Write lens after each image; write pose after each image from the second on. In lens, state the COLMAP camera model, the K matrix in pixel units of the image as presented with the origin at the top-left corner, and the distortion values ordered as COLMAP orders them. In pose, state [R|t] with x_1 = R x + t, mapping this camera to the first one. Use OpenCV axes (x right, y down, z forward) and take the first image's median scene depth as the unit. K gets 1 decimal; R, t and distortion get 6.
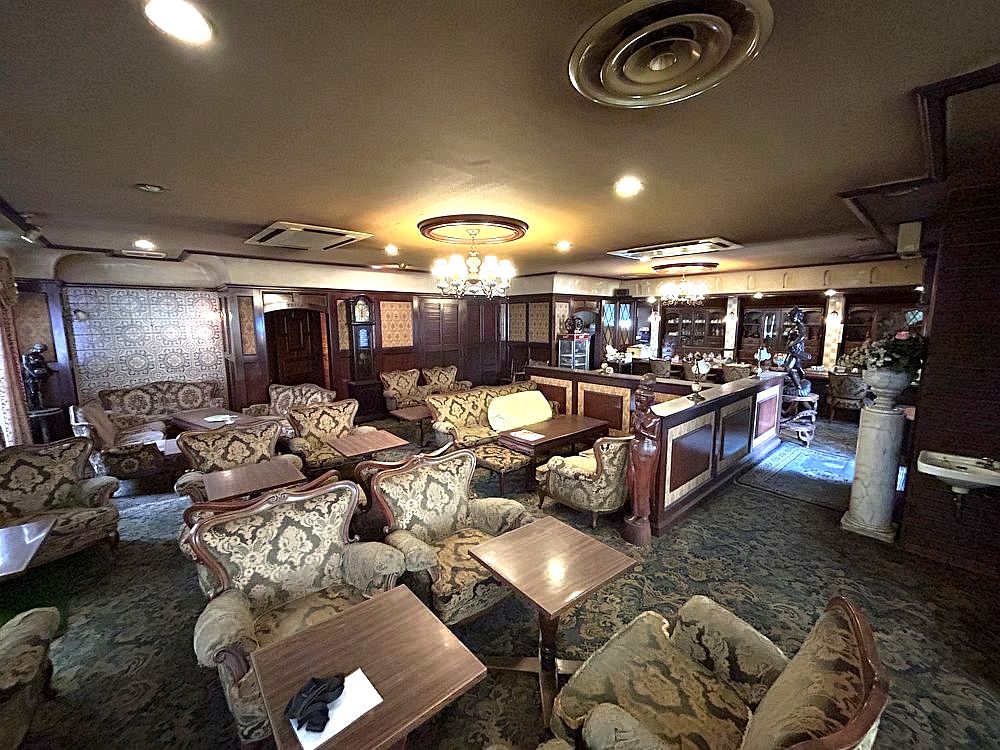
lens RADIAL K [[402.3, 0, 498.6], [0, 402.3, 375.7], [0, 0, 1]] dist [-0.002233, 0.000281]
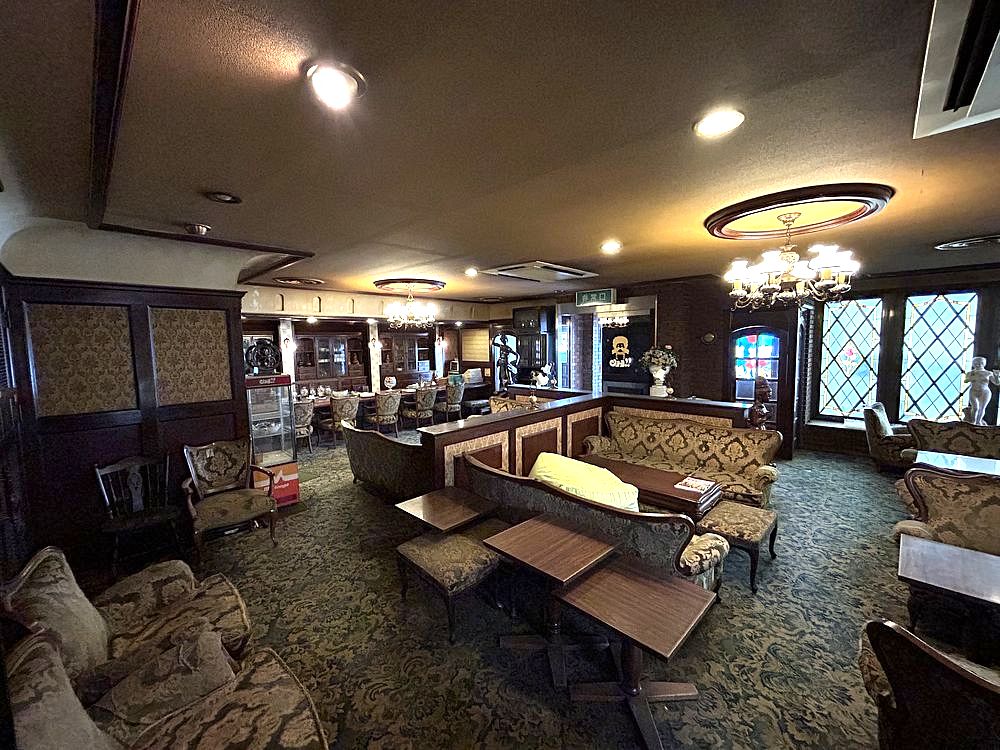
lens RADIAL K [[402.3, 0, 498.6], [0, 402.3, 375.7], [0, 0, 1]] dist [-0.002233, 0.000281]
pose [[-0.073880, -0.080422, 0.994019, -0.798137], [0.154062, 0.983857, 0.091050, -0.232381], [-0.985295, 0.159868, -0.060297, 1.620649]]
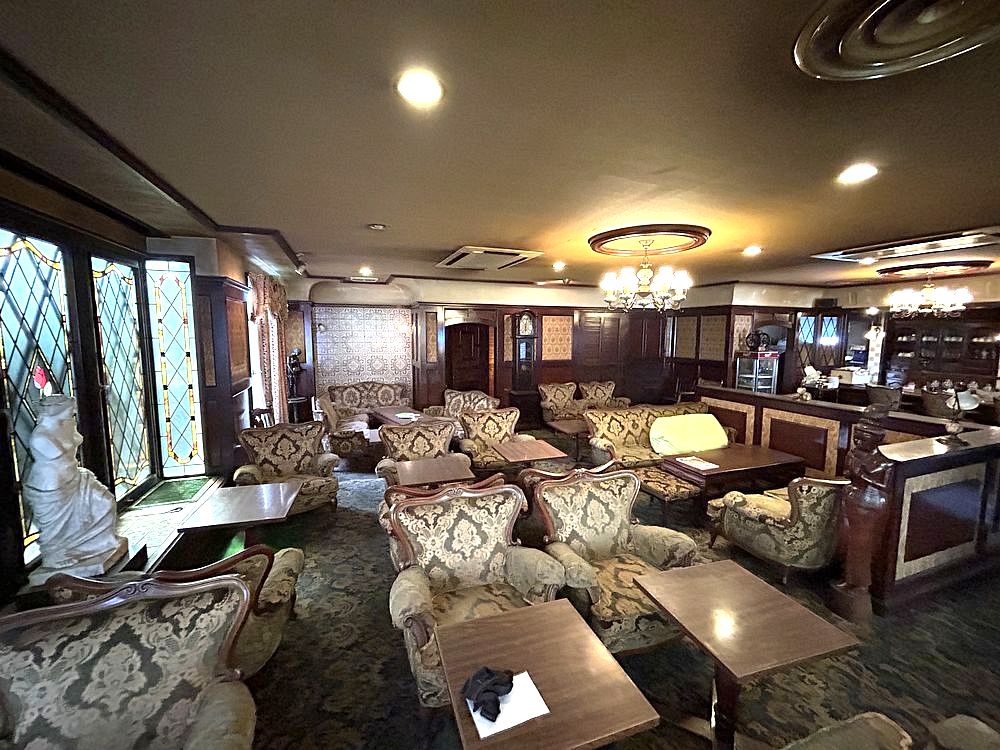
lens RADIAL K [[402.3, 0, 498.6], [0, 402.3, 375.7], [0, 0, 1]] dist [-0.002233, 0.000281]
pose [[0.929333, 0.047275, -0.366203, -0.024345], [-0.059549, 0.997977, -0.022287, 0.000078], [0.364409, 0.042519, 0.930268, -0.005202]]
